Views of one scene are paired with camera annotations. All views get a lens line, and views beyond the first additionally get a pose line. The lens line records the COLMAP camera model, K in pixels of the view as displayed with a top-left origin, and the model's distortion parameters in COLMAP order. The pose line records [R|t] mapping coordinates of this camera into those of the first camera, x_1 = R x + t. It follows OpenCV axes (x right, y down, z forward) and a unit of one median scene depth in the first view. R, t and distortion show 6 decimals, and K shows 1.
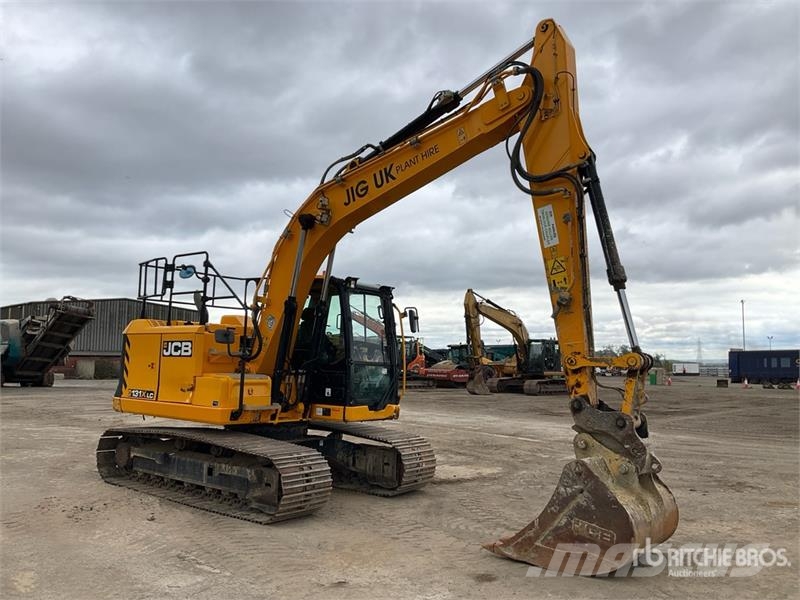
lens RADIAL K [[658.0, 0, 400.0], [0, 658.0, 300.0], [0, 0, 1]] dist [0.106269, -0.187772]
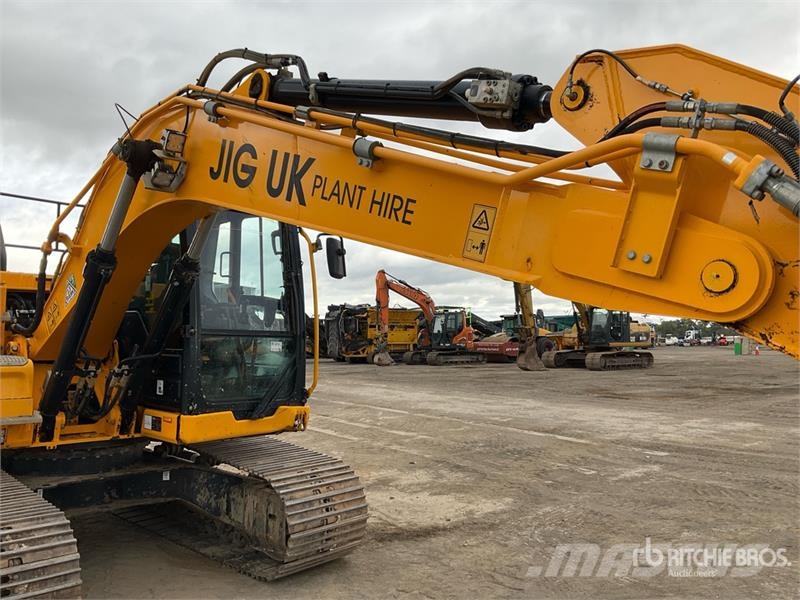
lens RADIAL K [[658.0, 0, 400.0], [0, 658.0, 300.0], [0, 0, 1]] dist [0.106269, -0.187772]
pose [[0.994573, -0.024912, -0.101018, 0.133343], [0.028771, 0.998904, 0.036928, 0.049608], [0.099987, -0.039634, 0.994199, 0.442018]]
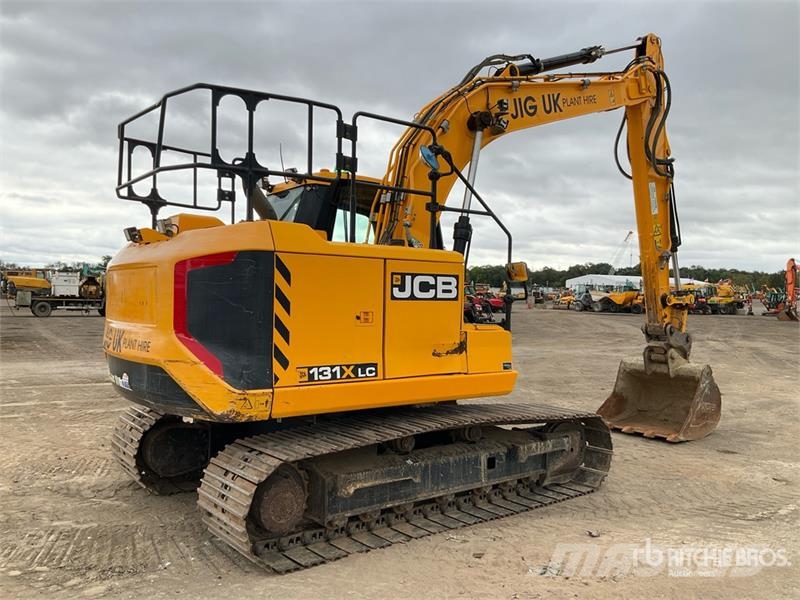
lens RADIAL K [[658.0, 0, 400.0], [0, 658.0, 300.0], [0, 0, 1]] dist [0.106269, -0.187772]
pose [[0.236503, -0.025602, 0.971293, -0.812143], [-0.103905, 0.993254, 0.051481, 0.050629], [-0.966059, -0.113098, 0.232247, 0.785814]]
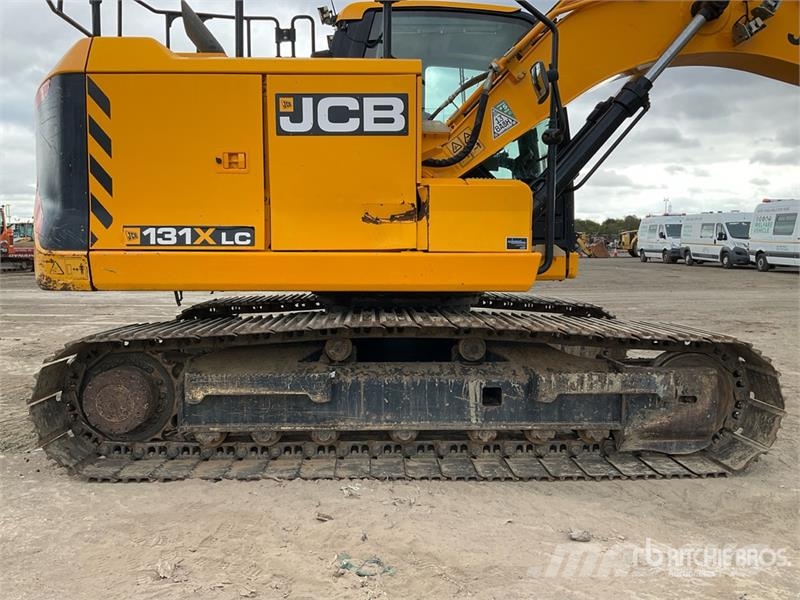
lens RADIAL K [[658.0, 0, 400.0], [0, 658.0, 300.0], [0, 0, 1]] dist [0.106269, -0.187772]
pose [[0.763245, -0.076603, 0.641552, -0.505420], [-0.039013, 0.985671, 0.164104, 0.102731], [-0.644930, -0.150280, 0.749320, 0.593863]]
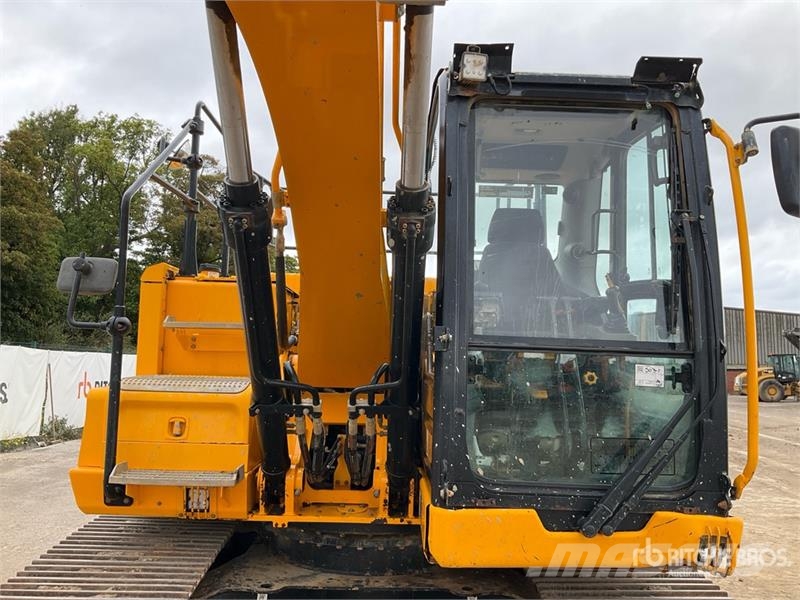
lens RADIAL K [[679.7, 0, 400.0], [0, 679.7, 300.0], [0, 0, 1]] dist [0.055209, -0.004969]
pose [[0.648146, -0.082000, -0.757089, 0.113698], [0.067209, 0.996466, -0.050389, 0.083119], [0.758545, -0.018224, 0.651366, 0.729861]]
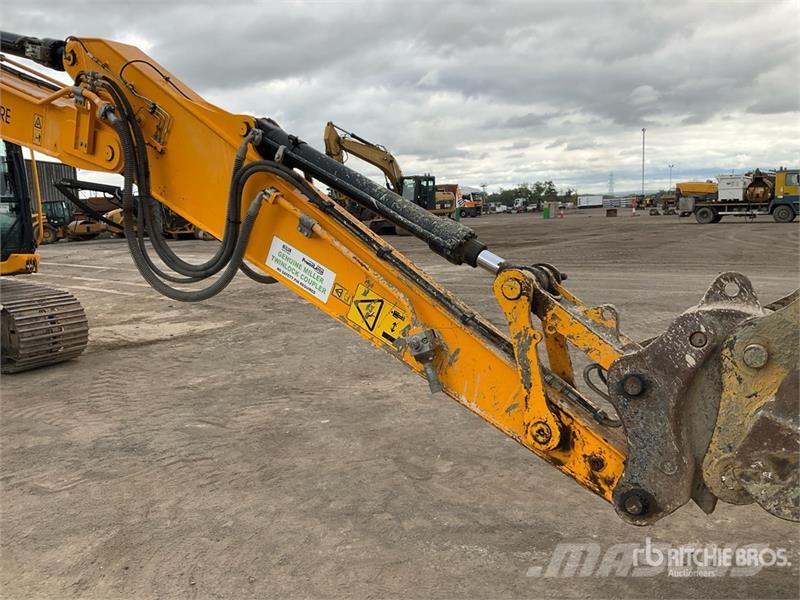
lens RADIAL K [[658.0, 0, 400.0], [0, 658.0, 300.0], [0, 0, 1]] dist [0.106269, -0.187772]
pose [[0.992440, -0.066724, 0.103007, 0.316711], [0.041527, 0.972361, 0.229759, 0.053017], [-0.115490, -0.223744, 0.967781, 0.208633]]
